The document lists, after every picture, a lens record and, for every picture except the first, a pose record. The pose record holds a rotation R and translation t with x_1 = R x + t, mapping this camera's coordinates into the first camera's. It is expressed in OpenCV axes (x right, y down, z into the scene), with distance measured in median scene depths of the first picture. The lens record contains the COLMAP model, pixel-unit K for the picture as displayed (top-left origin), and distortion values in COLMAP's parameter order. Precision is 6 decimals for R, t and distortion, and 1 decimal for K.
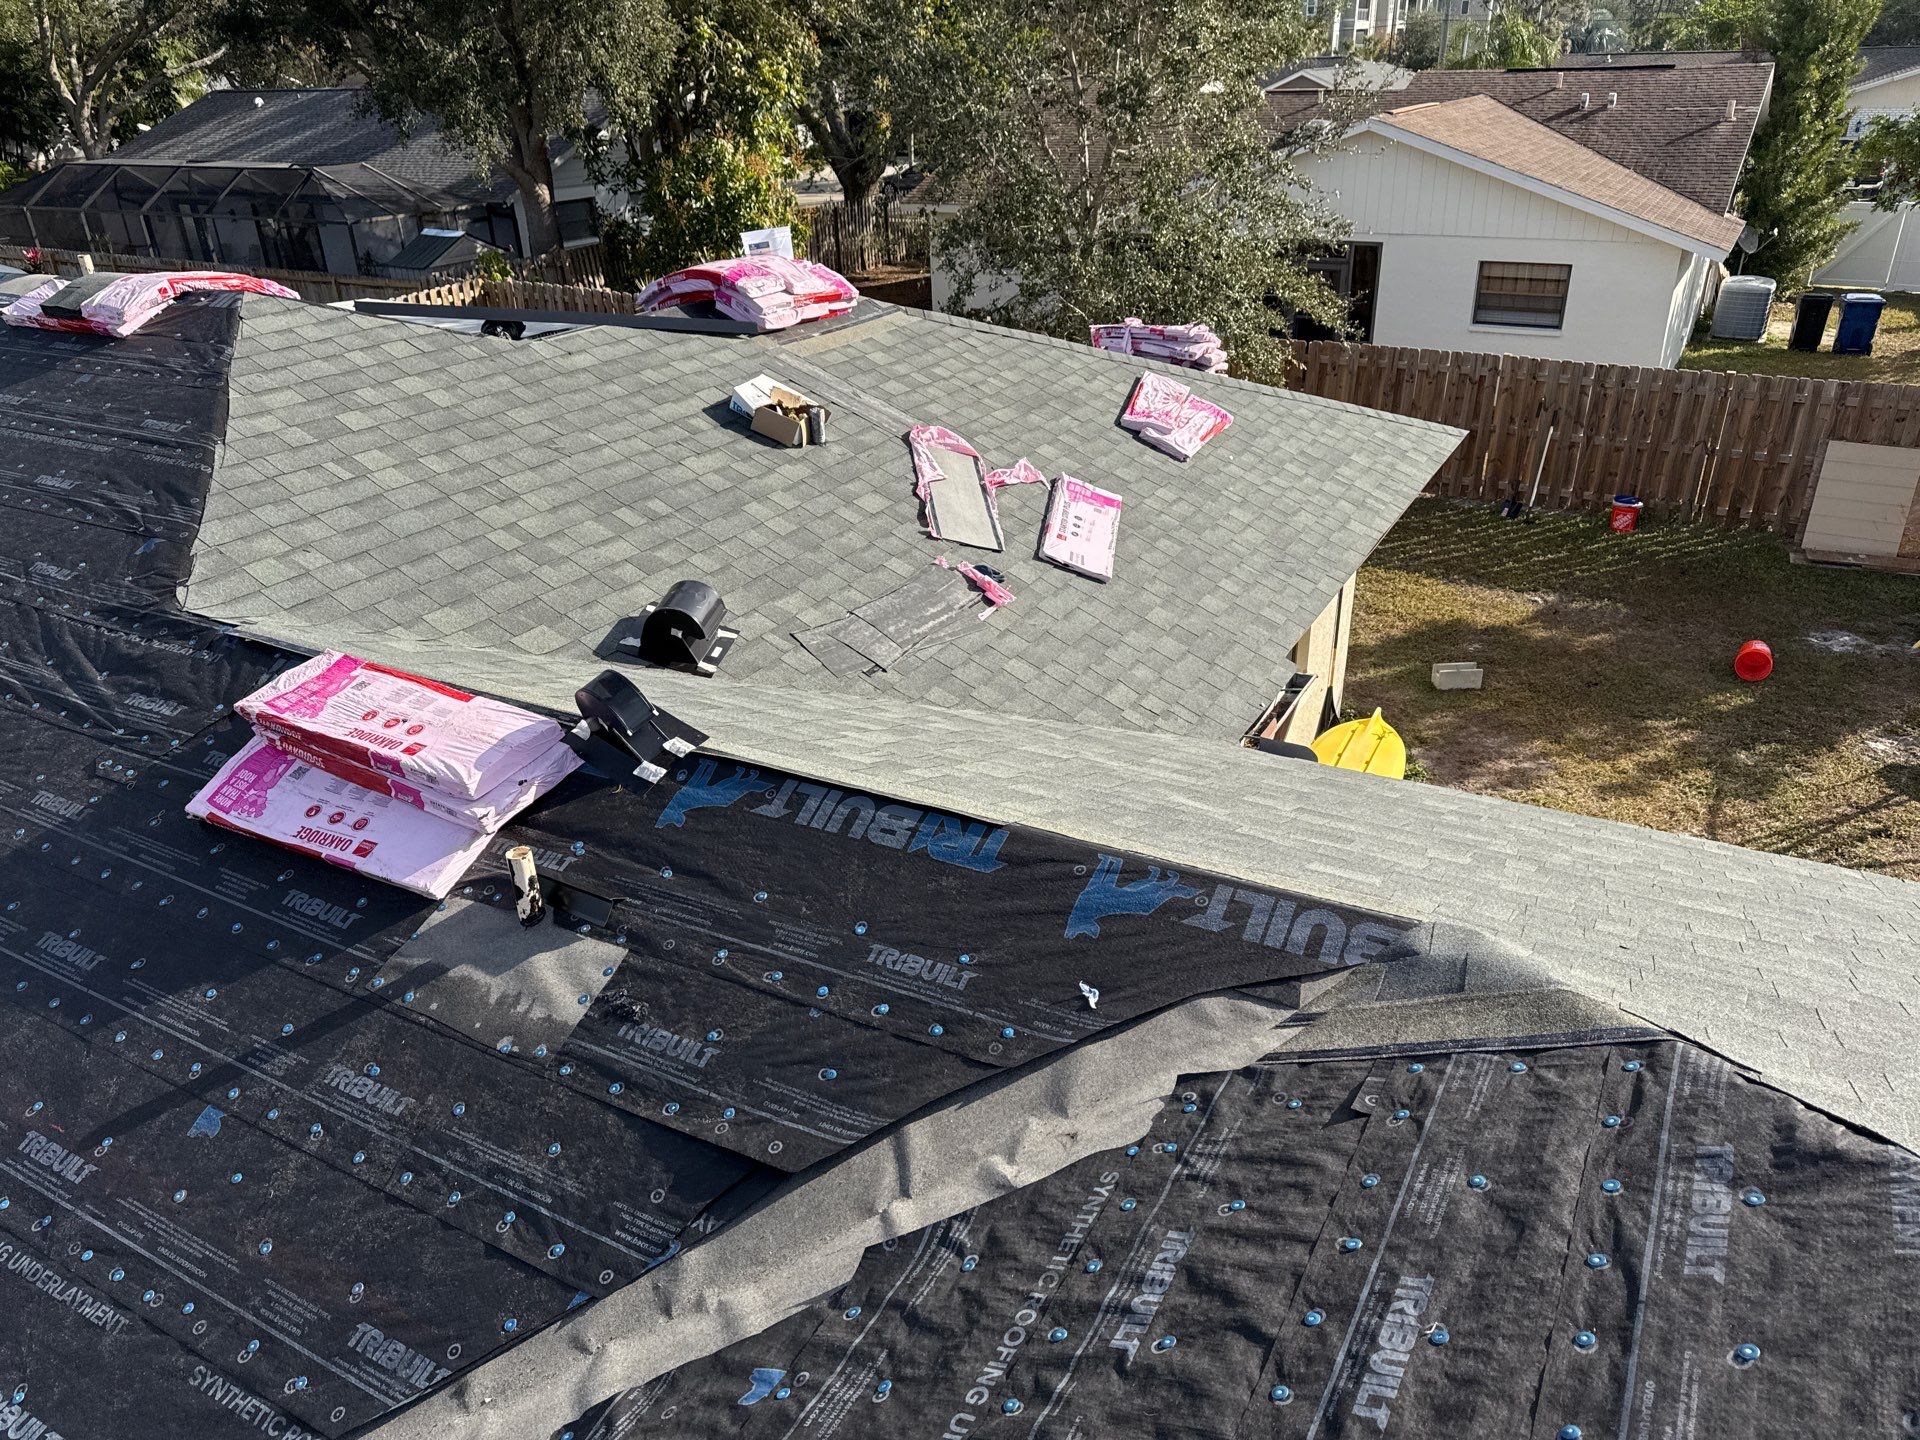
lens RADIAL K [[1359.5, 0, 960.0], [0, 1359.5, 720.0], [0, 0, 1]] dist [0.089838, -0.125271]
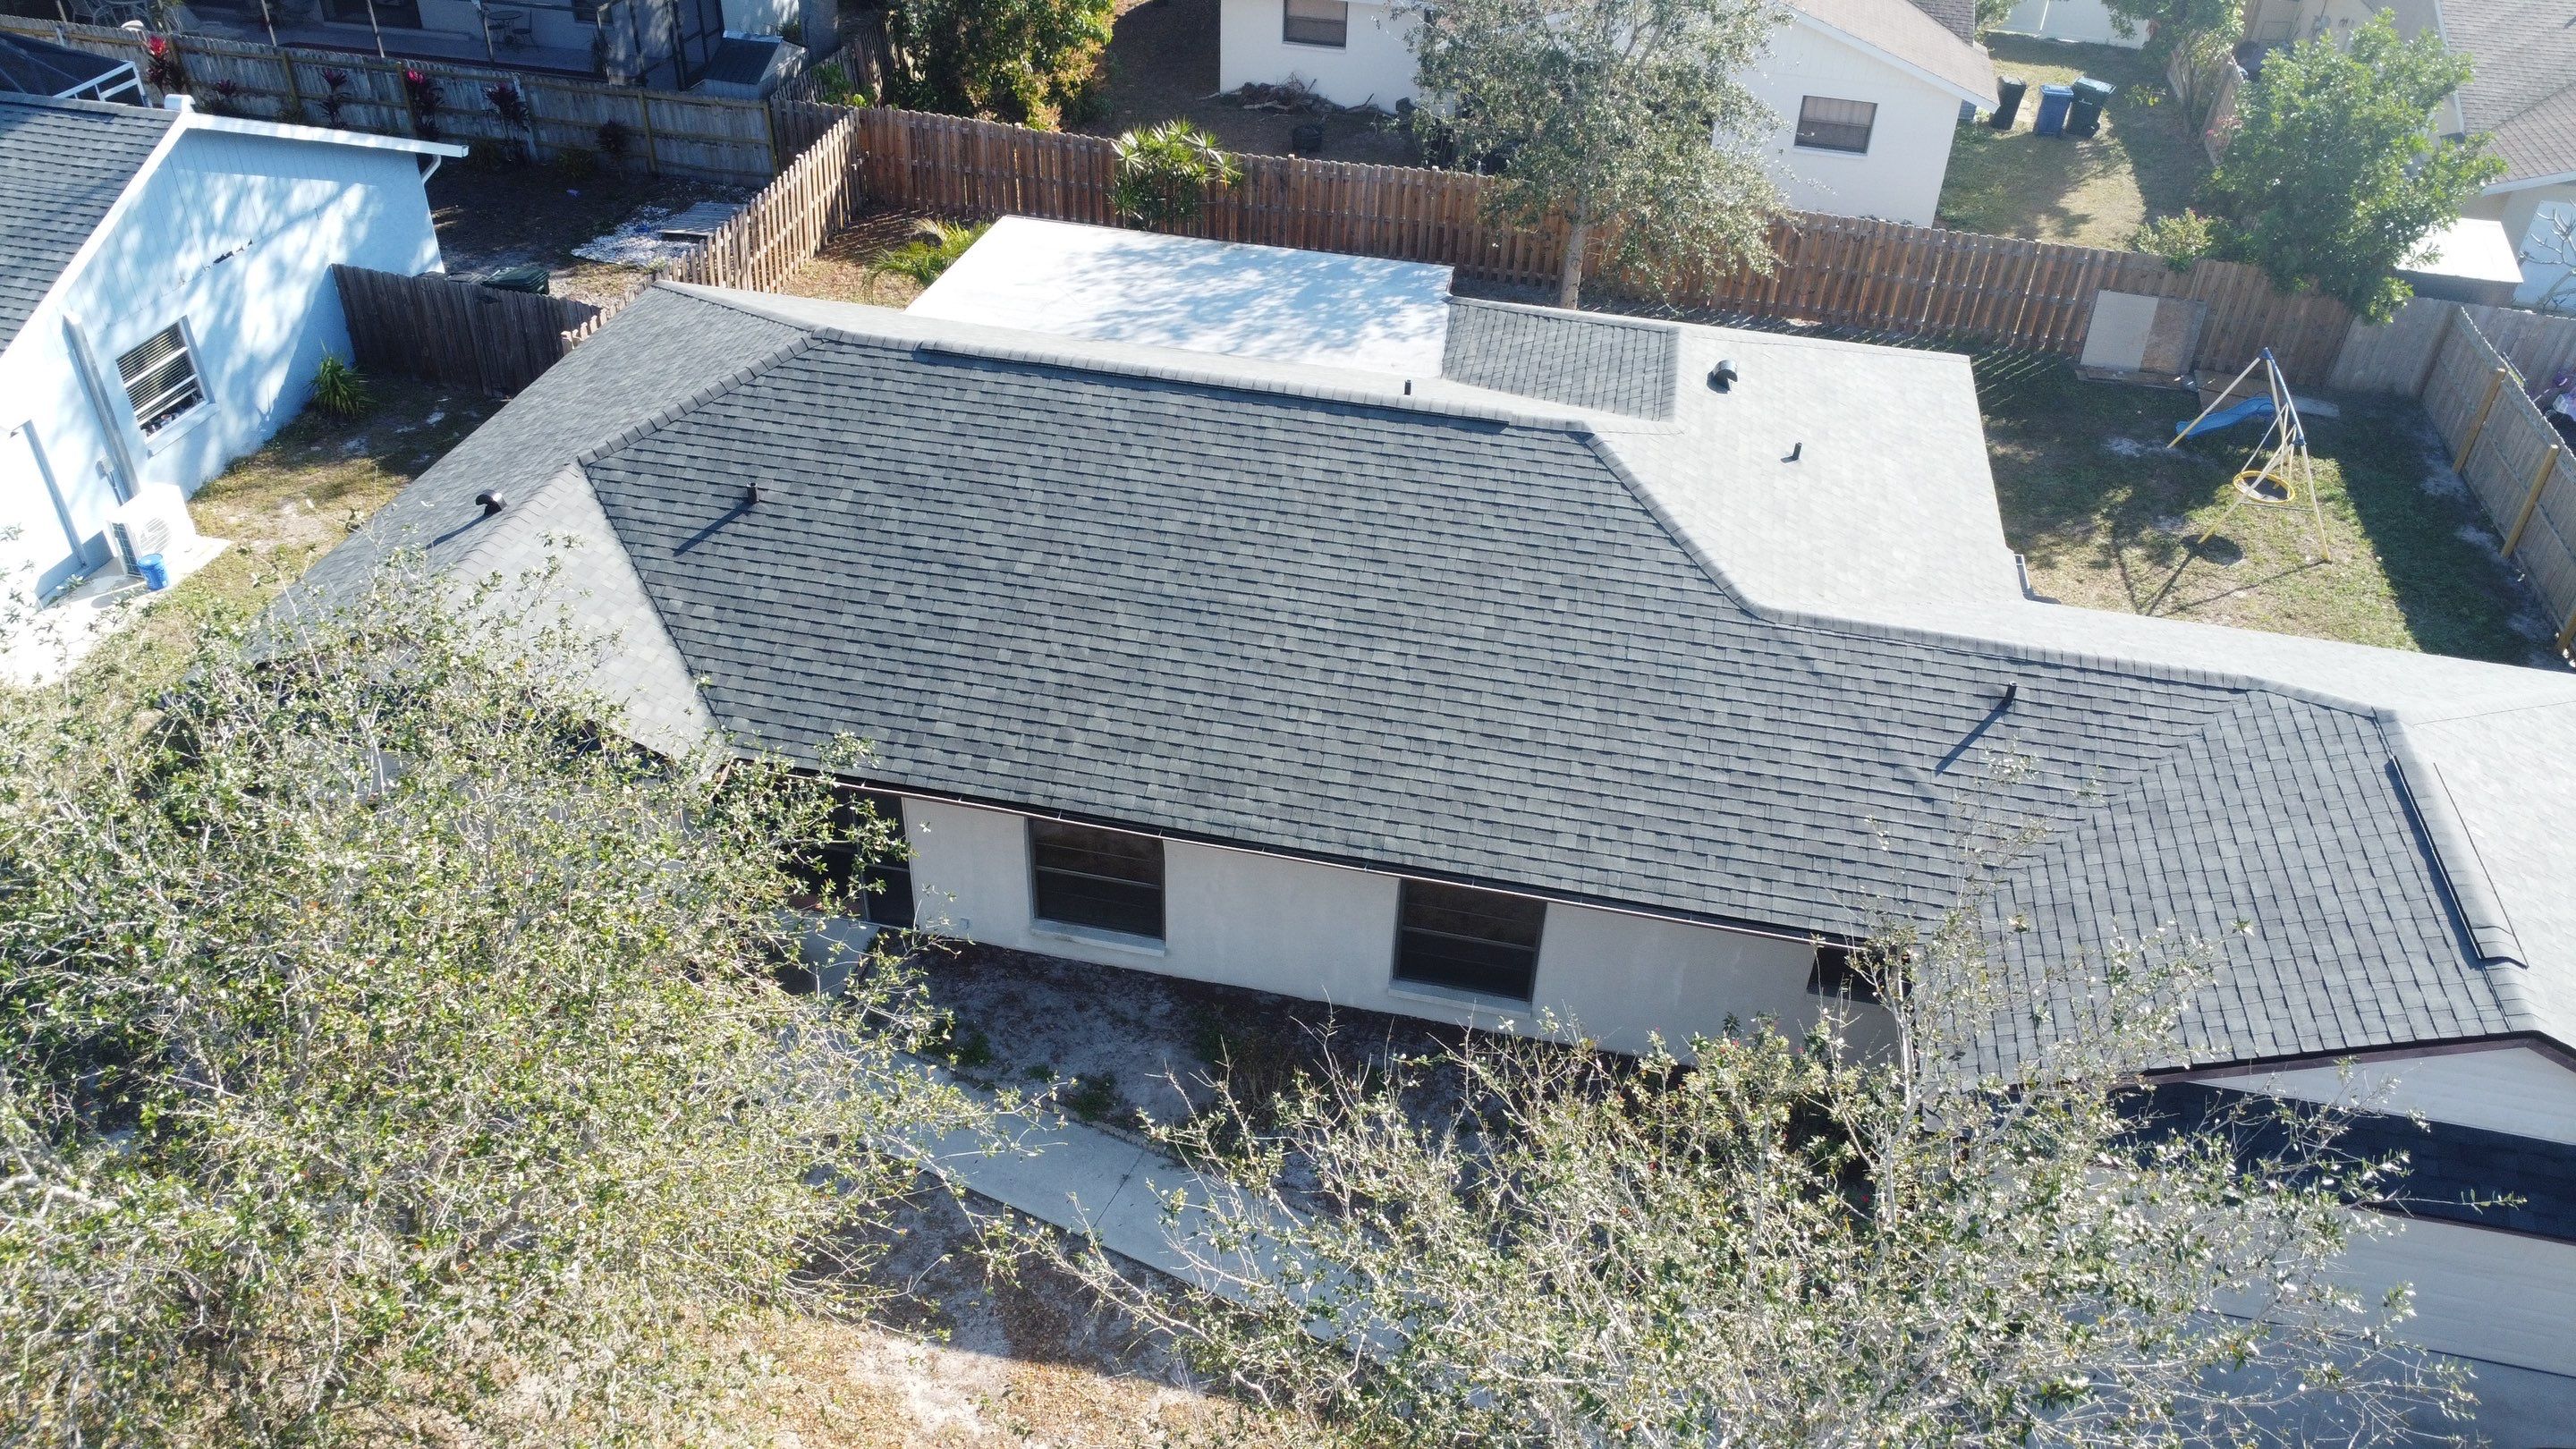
lens RADIAL K [[1912.8, 0, 1288.0], [0, 1912.8, 724.5], [0, 0, 1]] dist [-0.037963, -0.001477]
pose [[0.952936, -0.129371, 0.274183, -0.750931], [0.080801, 0.980047, 0.181601, -0.181631], [-0.292206, -0.150900, 0.944375, -0.660961]]
